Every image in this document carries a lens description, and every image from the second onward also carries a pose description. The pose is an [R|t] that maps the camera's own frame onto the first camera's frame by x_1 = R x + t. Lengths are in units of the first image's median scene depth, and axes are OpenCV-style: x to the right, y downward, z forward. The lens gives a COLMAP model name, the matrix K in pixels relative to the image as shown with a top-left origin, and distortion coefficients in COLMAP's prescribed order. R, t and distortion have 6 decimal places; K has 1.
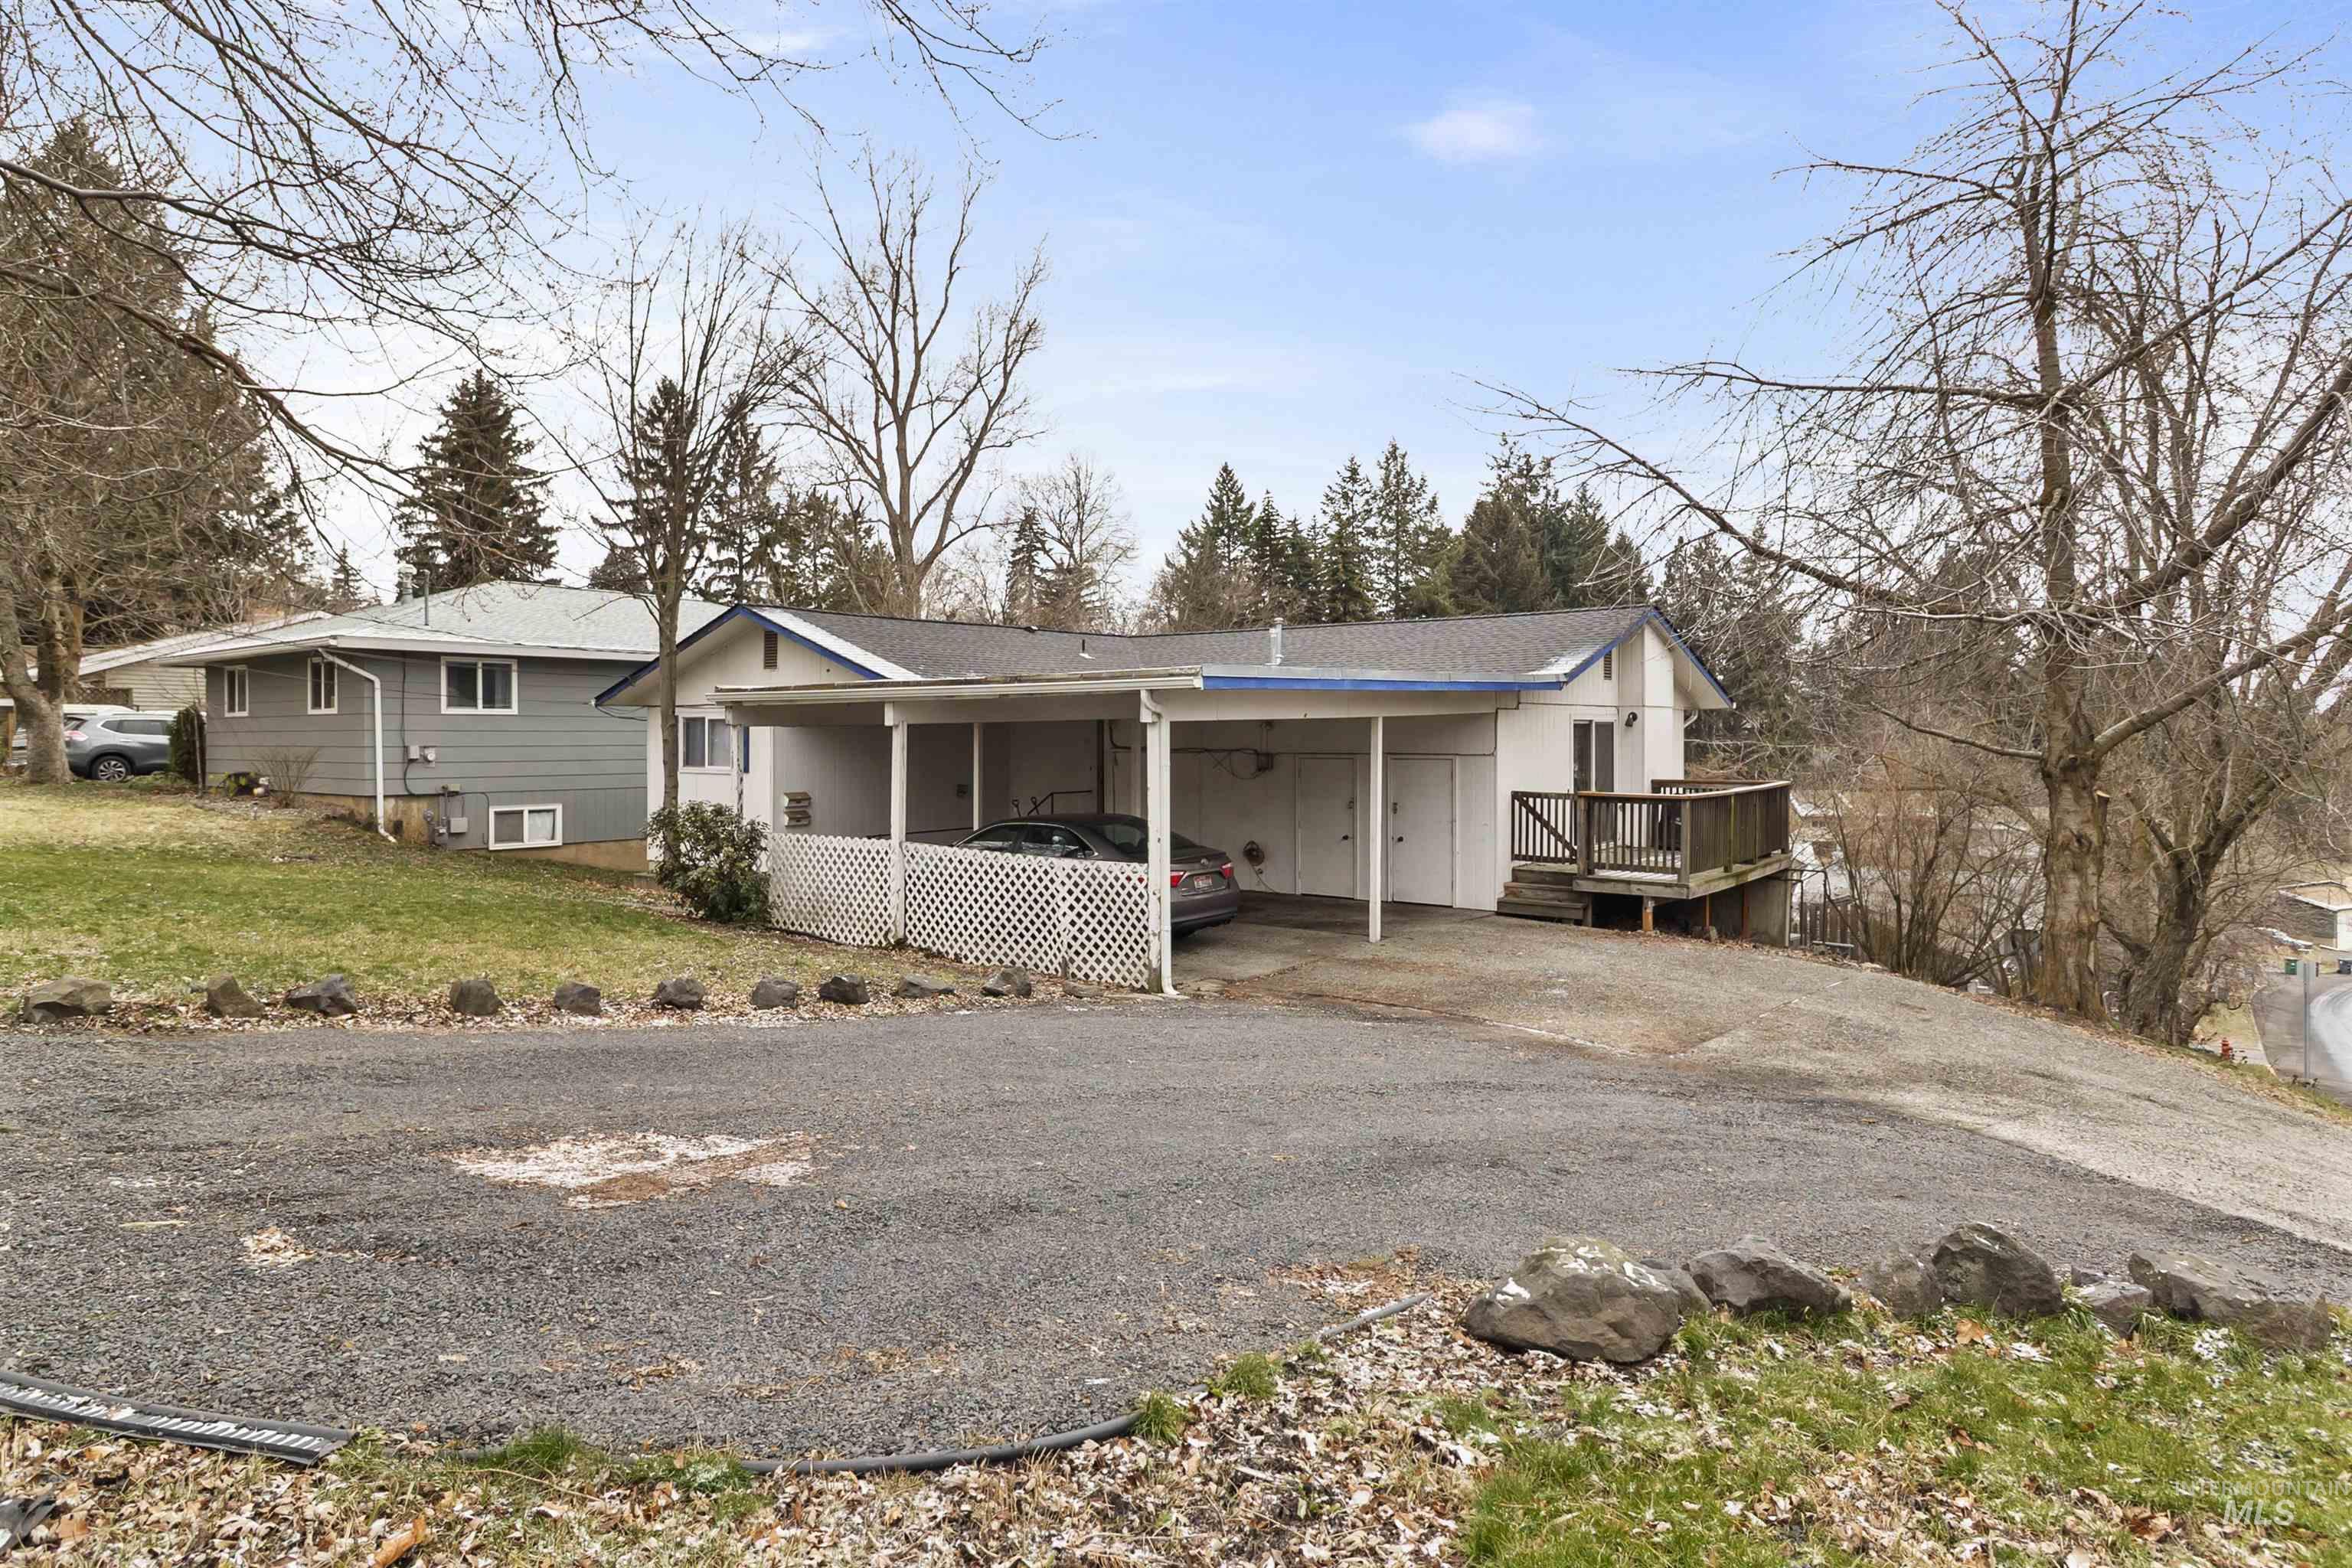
lens RADIAL K [[1344.1, 0, 1176.5], [0, 1344.1, 756.9], [0, 0, 1]] dist [-0.001369, -0.001610]
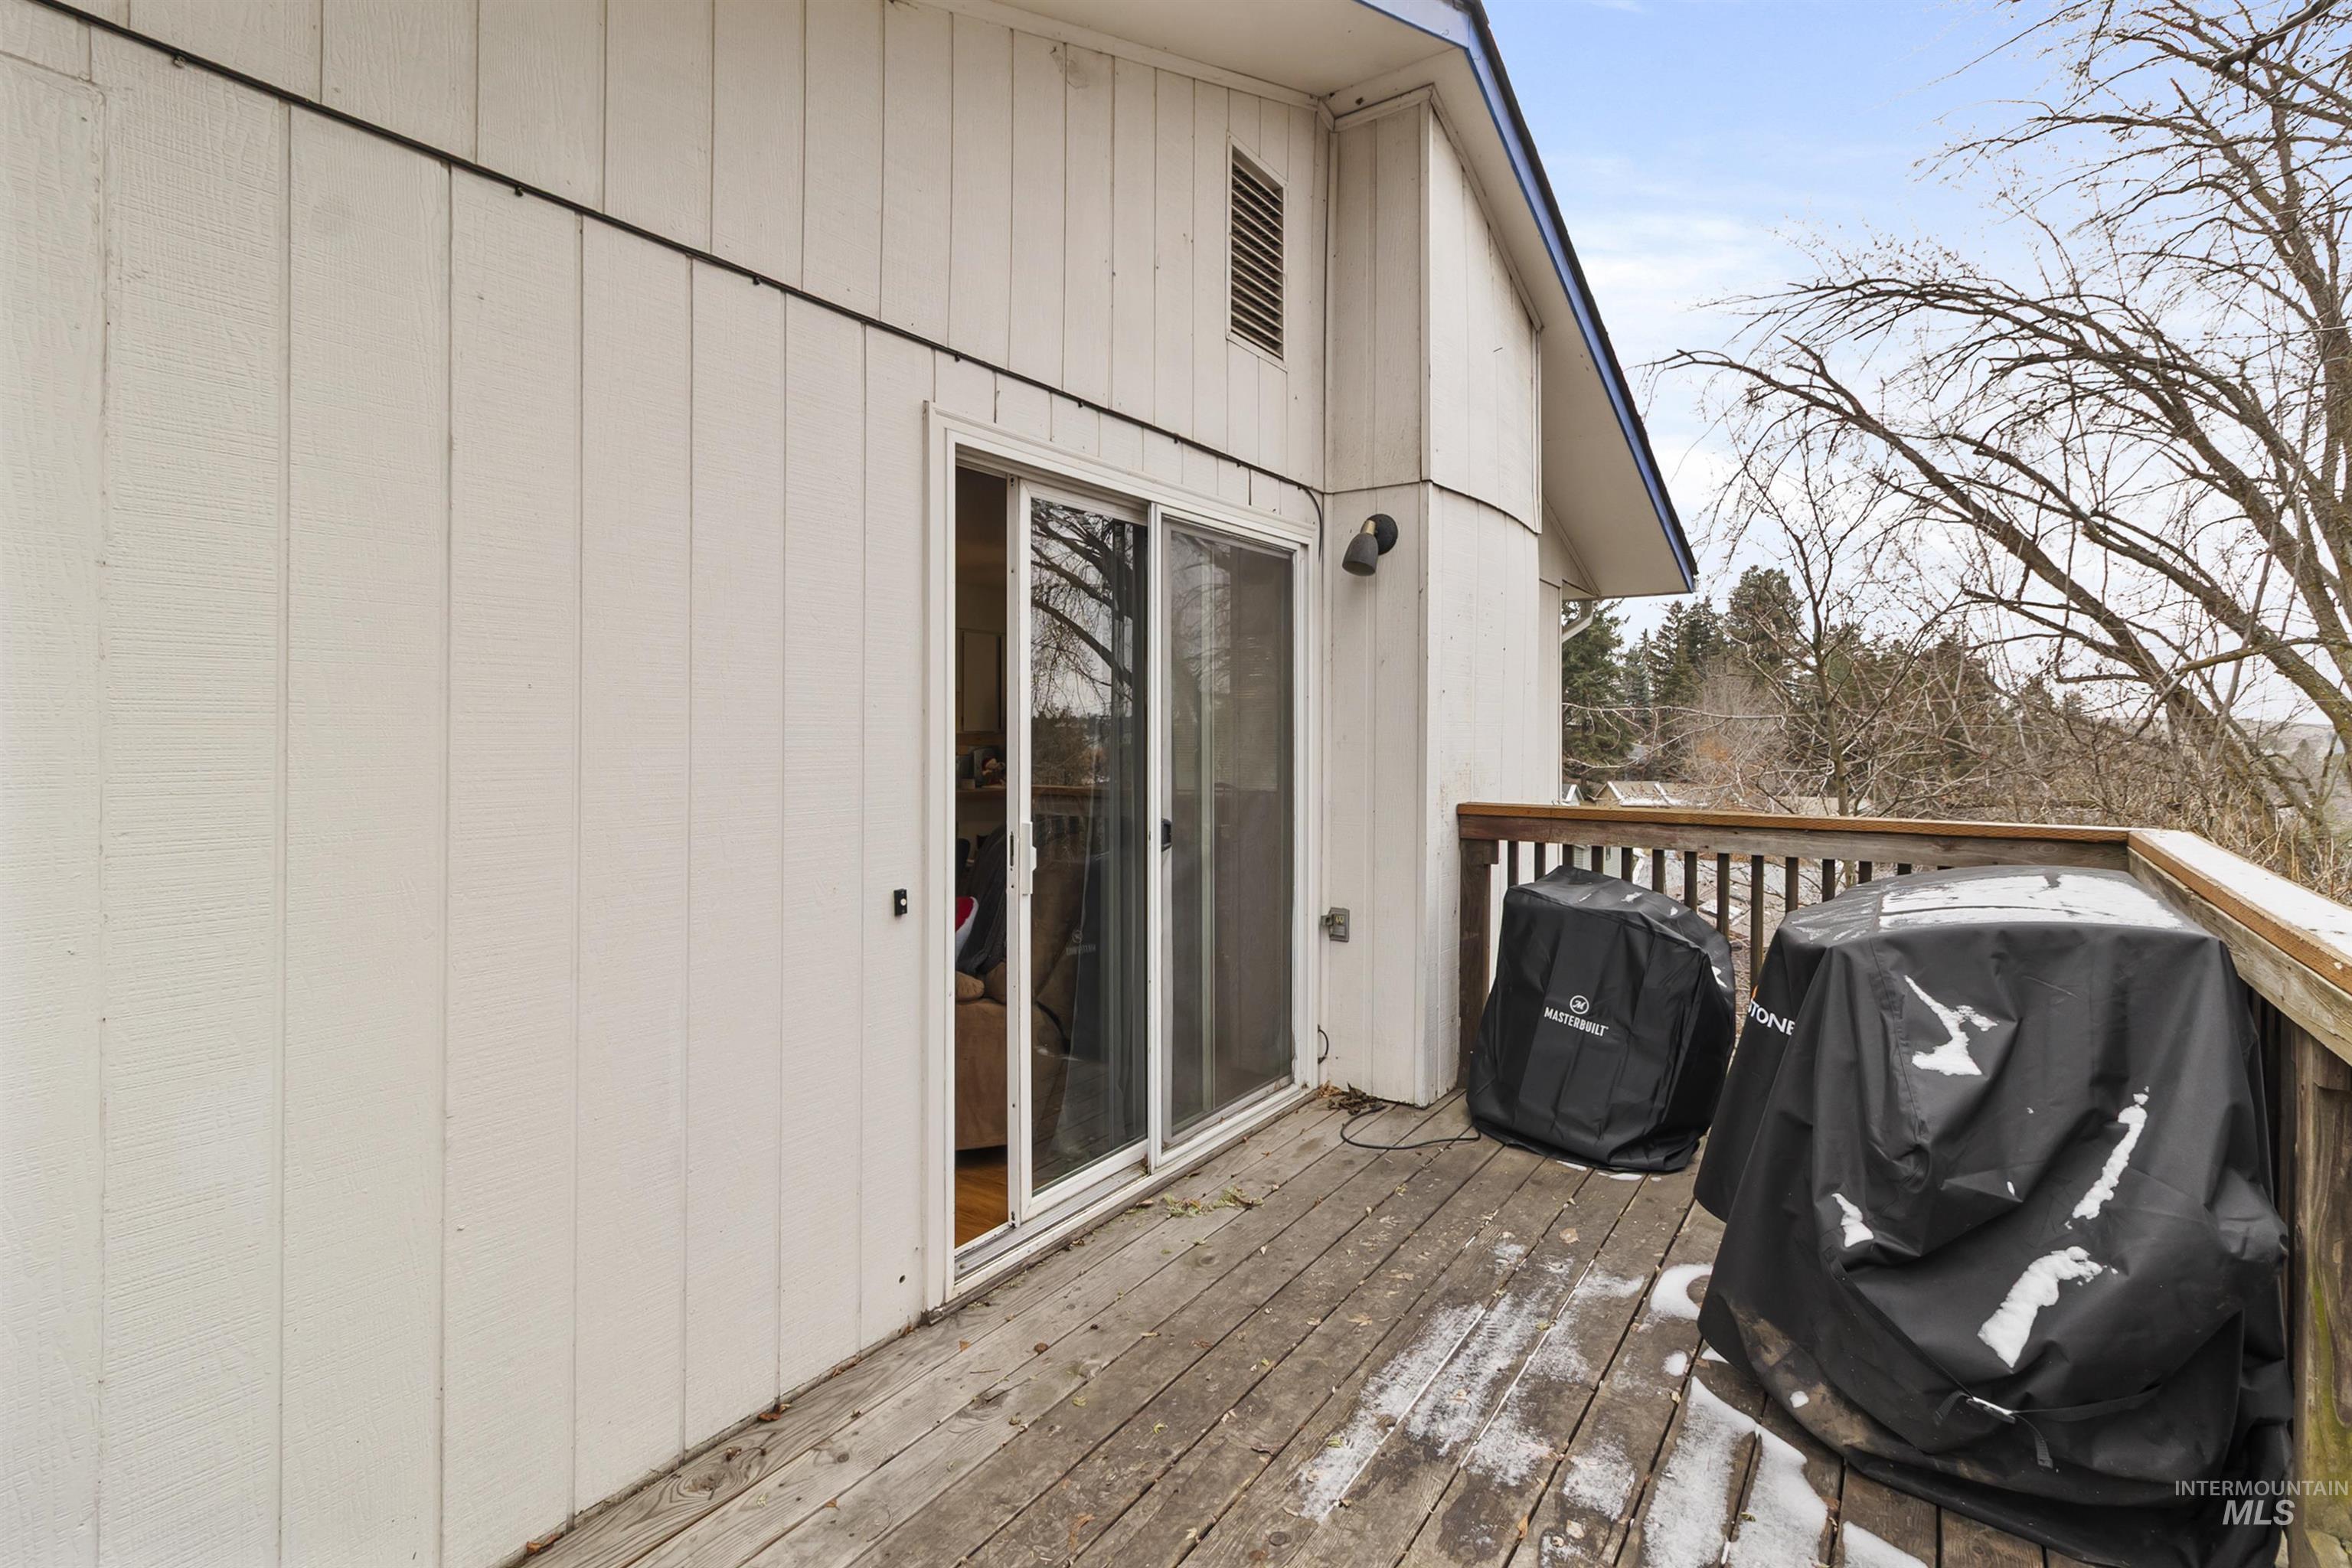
lens RADIAL K [[1116.0, 0, 1174.5], [0, 1116.0, 738.6], [0, 0, 1]] dist [0.003143, -0.000109]
pose [[0.997779, 0.002721, 0.066555, 0.291535], [-0.001965, 0.999933, -0.011417, 0.007659], [-0.066582, 0.011261, 0.997717, 0.810686]]
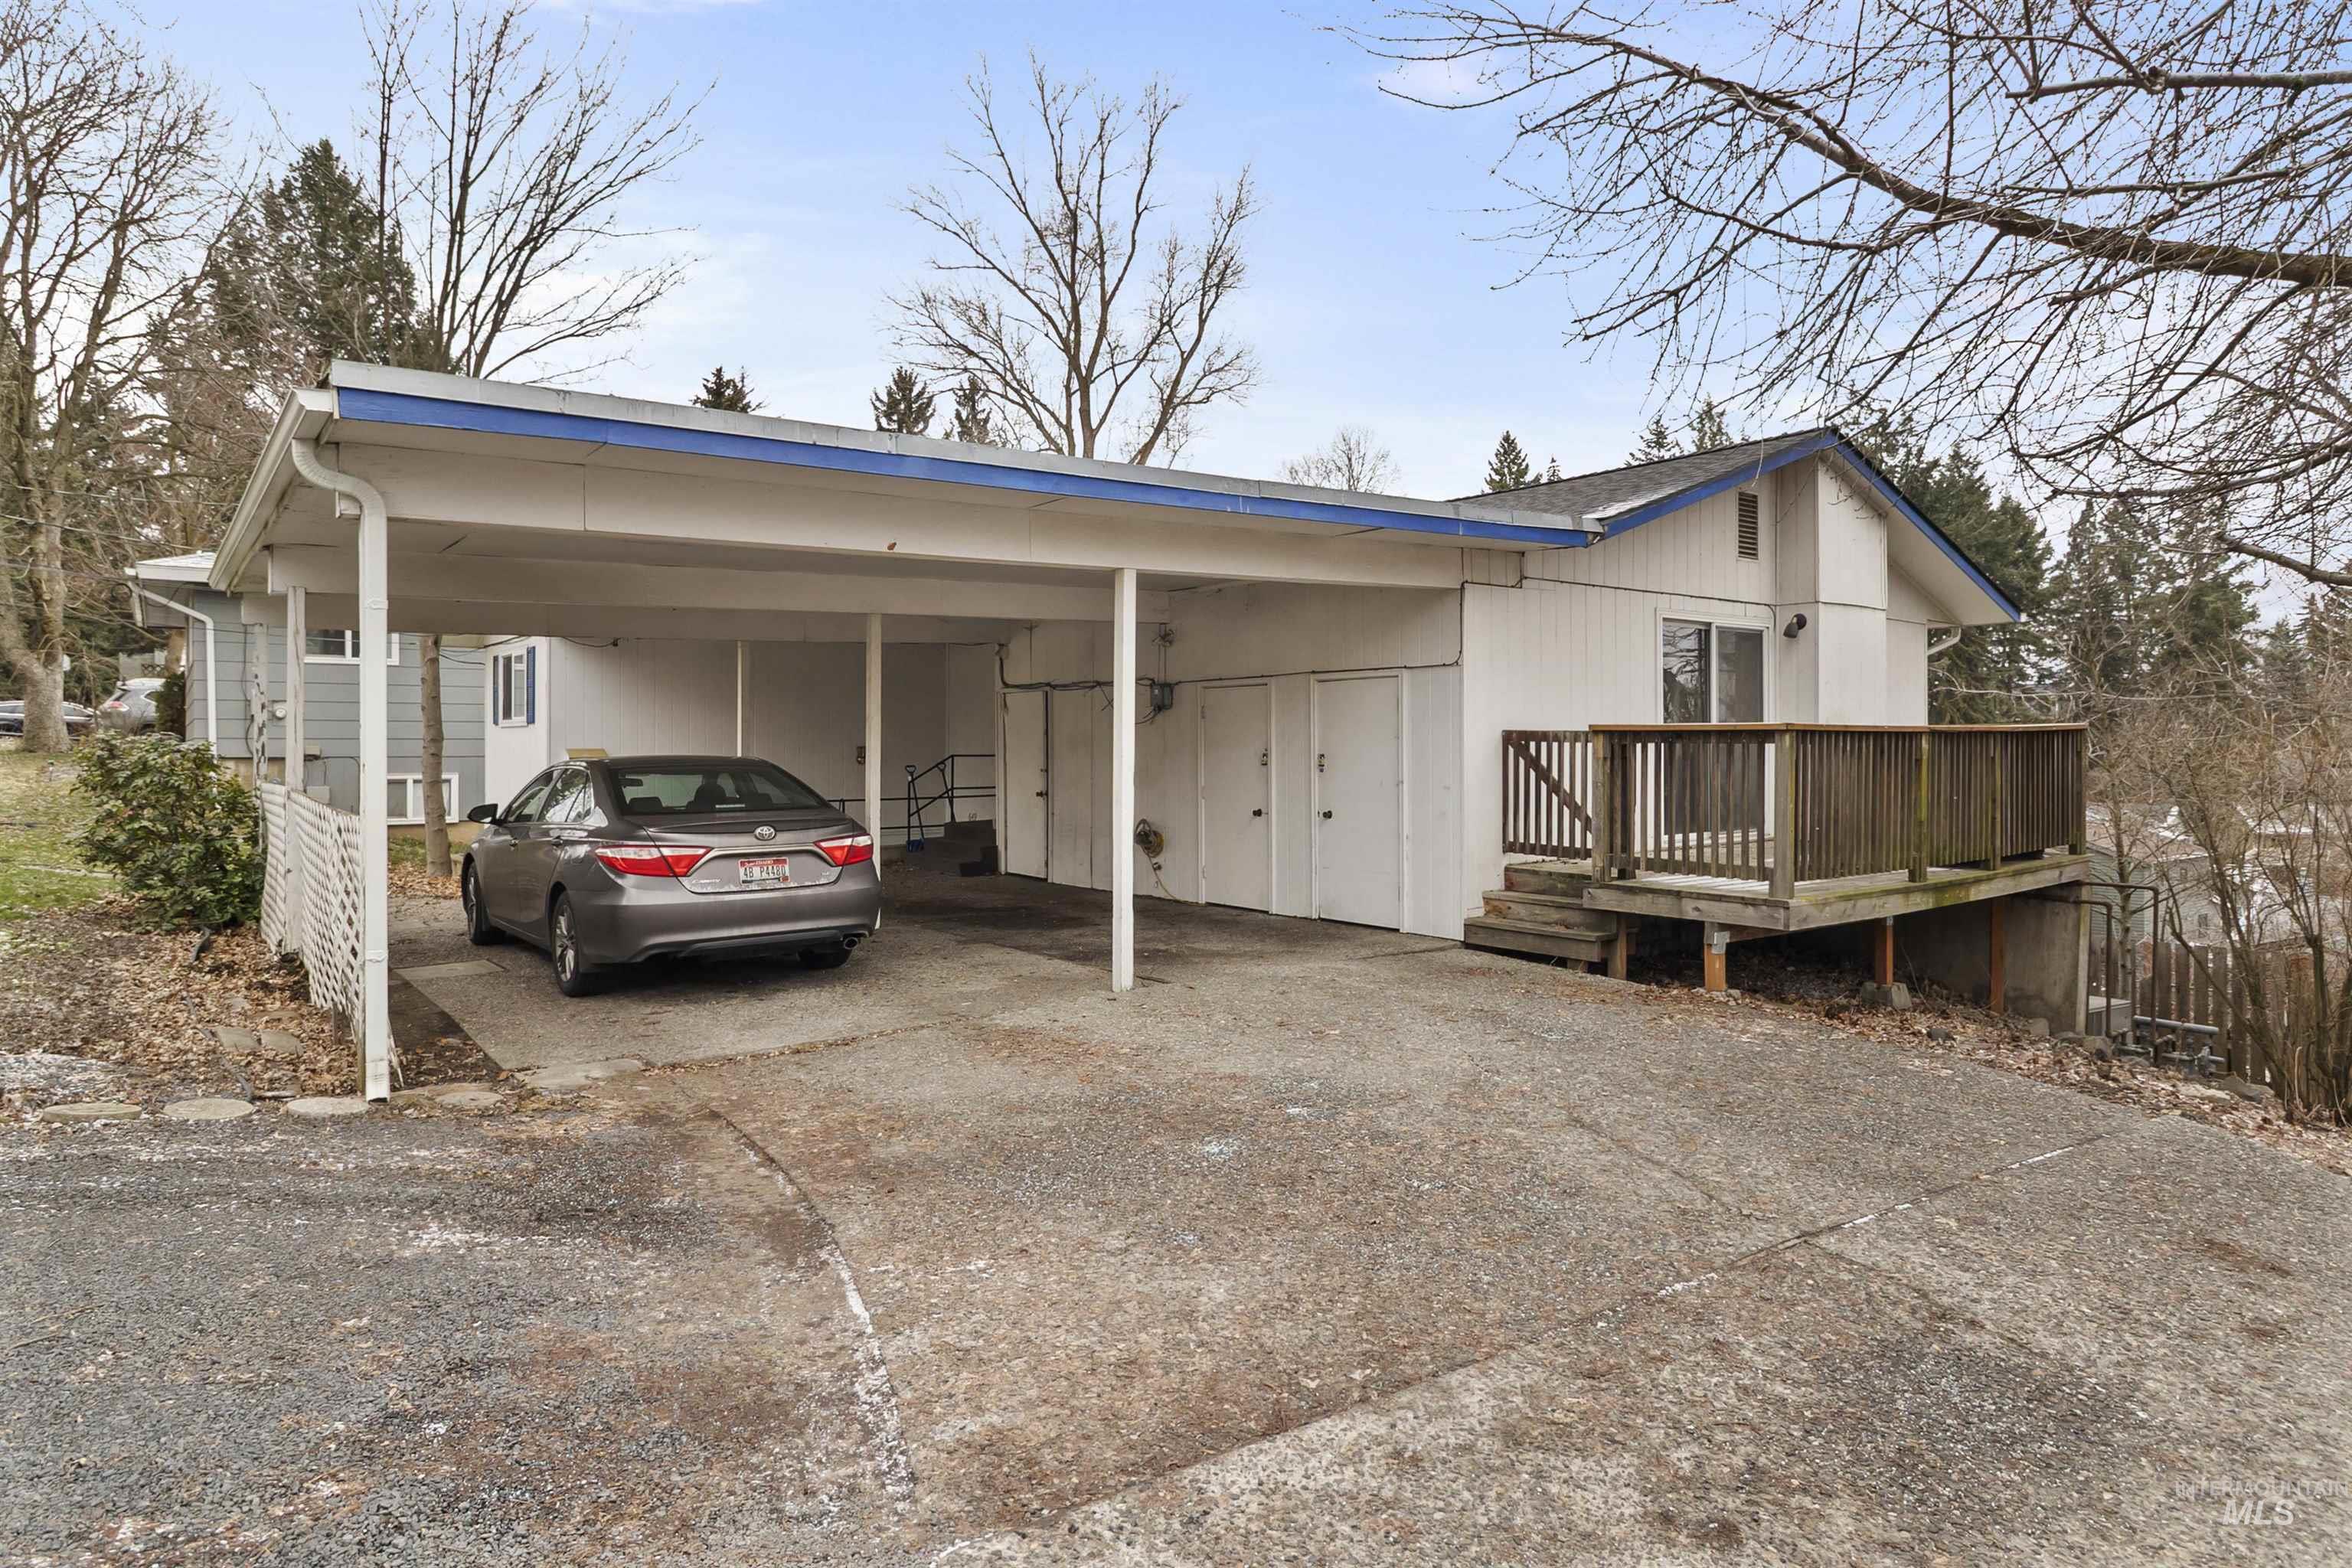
lens RADIAL K [[1344.1, 0, 1176.5], [0, 1344.1, 756.9], [0, 0, 1]] dist [-0.001369, -0.001610]
pose [[0.969184, 0.001237, -0.246334, 0.218816], [-0.003052, 0.999971, -0.006990, 0.035128], [0.246318, 0.007526, 0.969160, 0.355245]]
